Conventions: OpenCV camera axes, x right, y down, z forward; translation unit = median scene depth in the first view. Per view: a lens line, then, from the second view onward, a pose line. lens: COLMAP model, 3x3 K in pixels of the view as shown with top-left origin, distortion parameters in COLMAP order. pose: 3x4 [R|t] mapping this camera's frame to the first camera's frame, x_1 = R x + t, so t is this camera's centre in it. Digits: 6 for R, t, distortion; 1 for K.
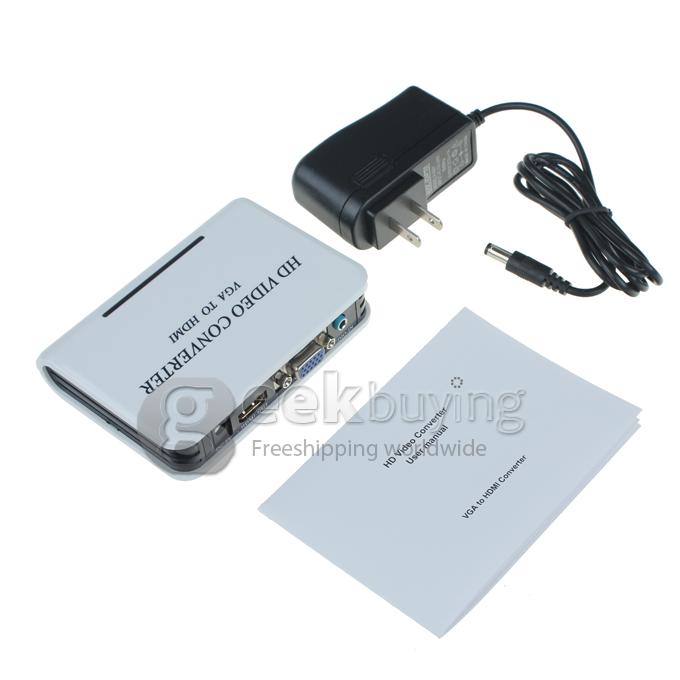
lens RADIAL K [[1501.0, 0, 340.0], [0, 1501.0, 340.3], [0, 0, 1]] dist [0.033263, 0.000000]
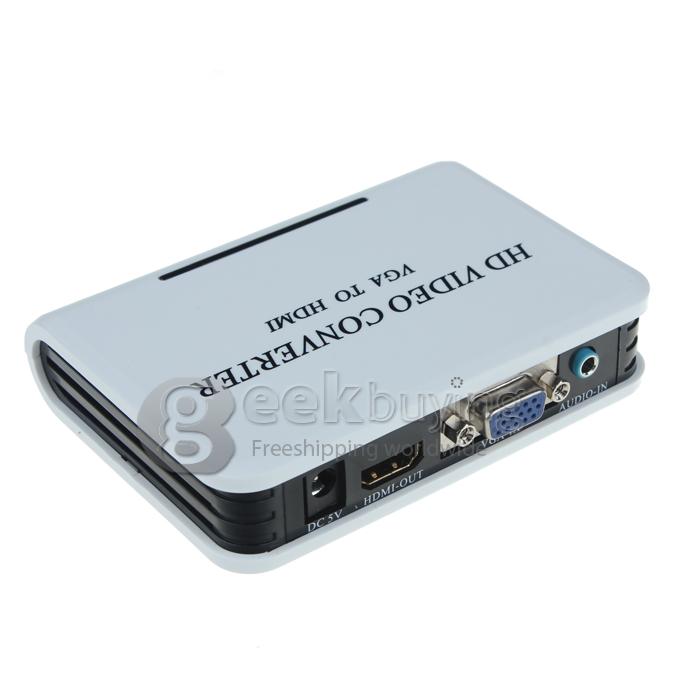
lens RADIAL K [[2020.1, 0, 340.2], [0, 2020.1, 339.1], [0, 0, 1]] dist [0.118331, 0.000000]
pose [[0.974873, 0.156882, -0.158146, 0.028275], [-0.190949, 0.954137, -0.230569, 0.164978], [0.114721, 0.254973, 0.960119, 0.300650]]
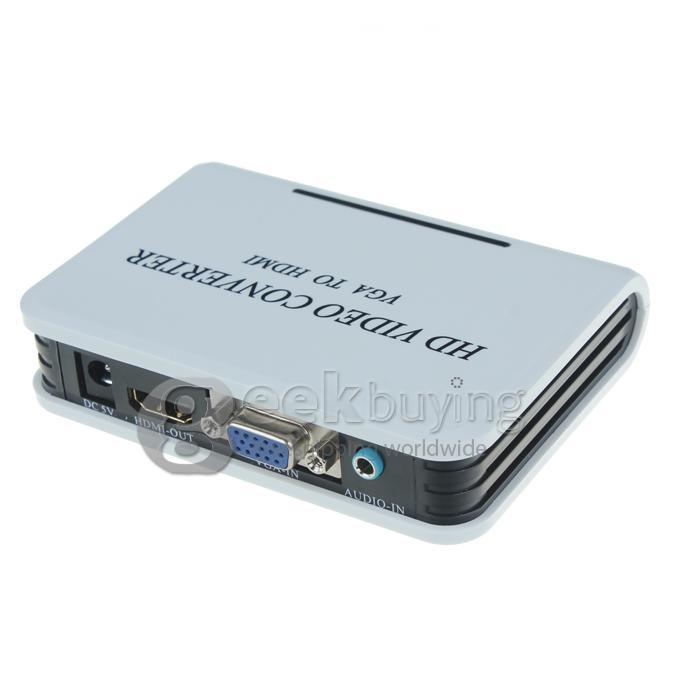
lens RADIAL K [[2020.1, 0, 344.3], [0, 2020.1, 340.0], [0, 0, 1]] dist [0.118331, 0.000000]
pose [[0.161923, 0.588116, -0.792402, 0.506848], [-0.712185, 0.625480, 0.318697, -0.245559], [0.683062, 0.512733, 0.520127, 0.637089]]
